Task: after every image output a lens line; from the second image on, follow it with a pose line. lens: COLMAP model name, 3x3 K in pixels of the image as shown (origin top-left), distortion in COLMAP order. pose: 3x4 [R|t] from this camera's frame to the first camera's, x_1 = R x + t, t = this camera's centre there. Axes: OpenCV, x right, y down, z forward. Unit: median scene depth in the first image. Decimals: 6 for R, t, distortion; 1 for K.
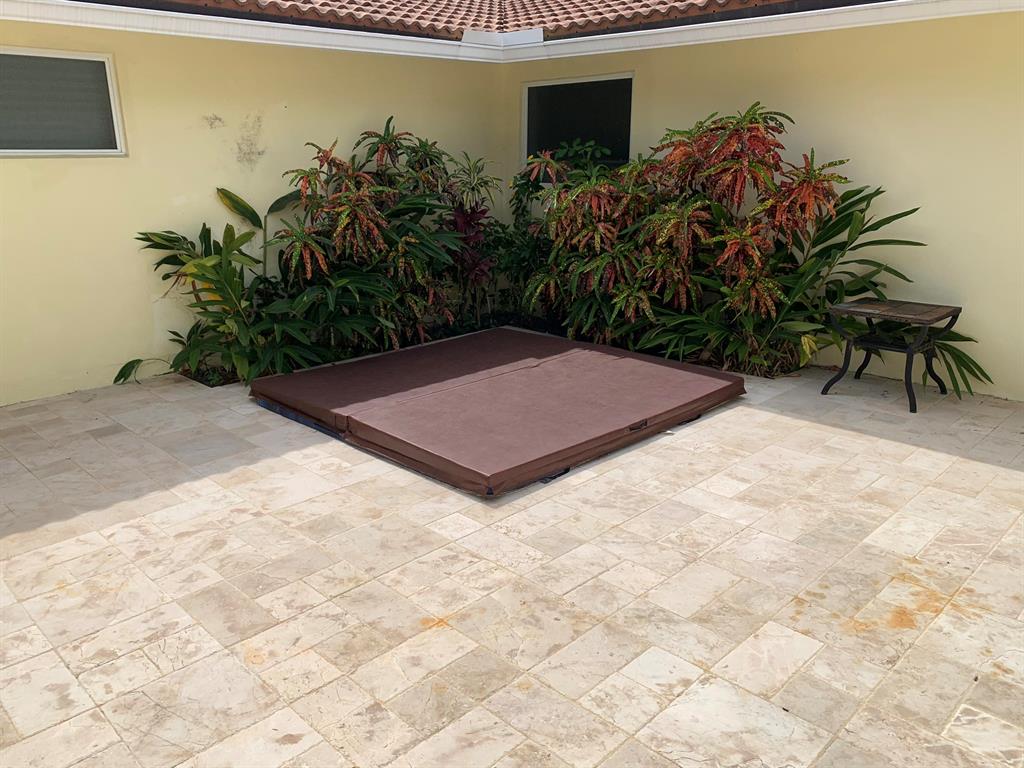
lens RADIAL K [[781.1, 0, 501.4], [0, 781.1, 384.4], [0, 0, 1]] dist [0.031946, -0.032373]
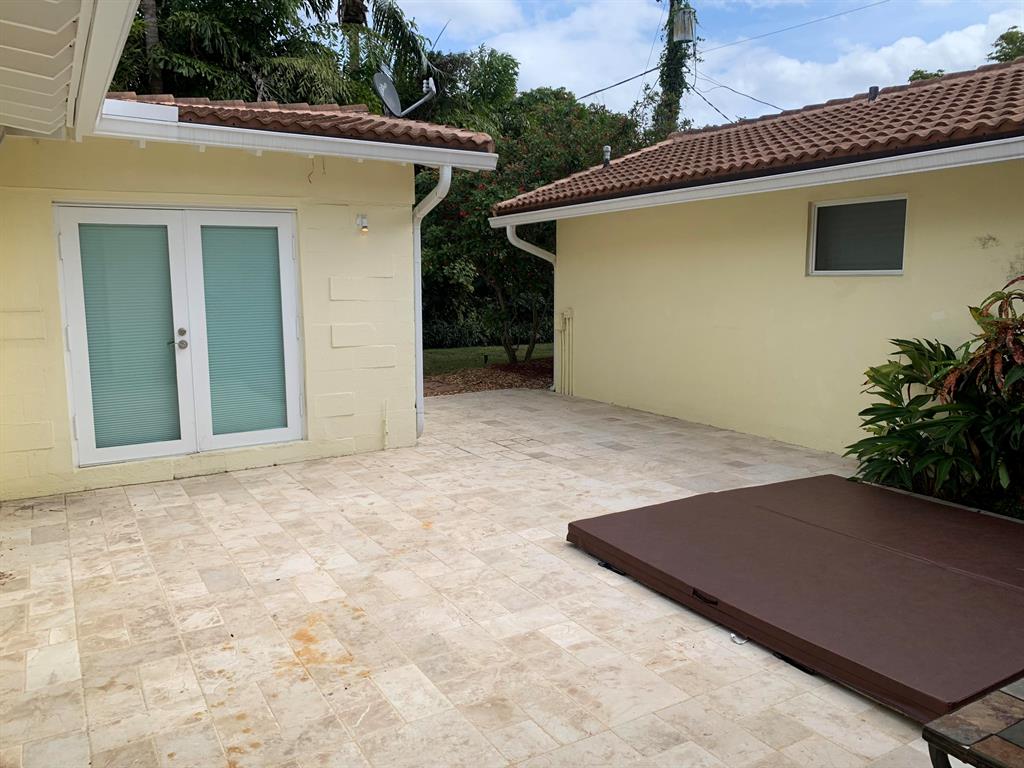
lens RADIAL K [[781.1, 0, 503.5], [0, 781.1, 382.1], [0, 0, 1]] dist [0.031946, -0.032373]
pose [[-0.250220, 0.145614, -0.957176, 1.369489], [-0.261956, 0.941570, 0.211719, -0.391165], [0.932078, 0.303714, -0.197456, 1.222308]]
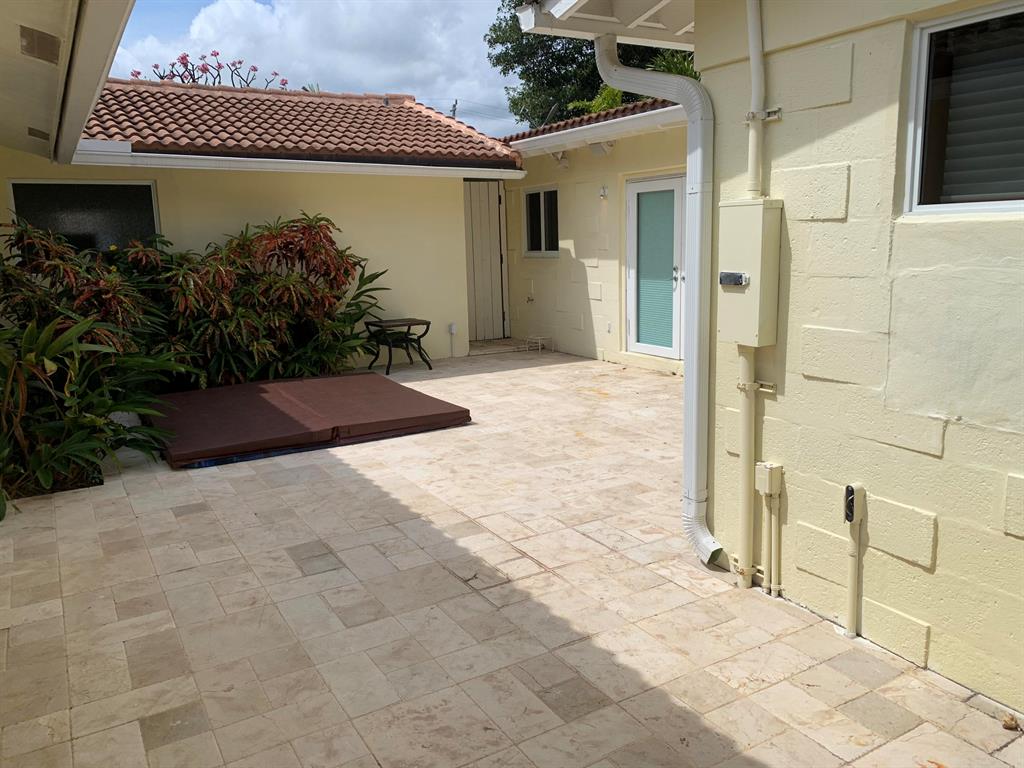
lens RADIAL K [[781.1, 0, 506.7], [0, 781.1, 383.5], [0, 0, 1]] dist [0.031946, -0.032373]
pose [[0.242123, -0.177764, 0.953822, -1.943788], [0.294766, 0.950084, 0.102242, -0.112364], [-0.924386, 0.256399, 0.282436, 0.436303]]
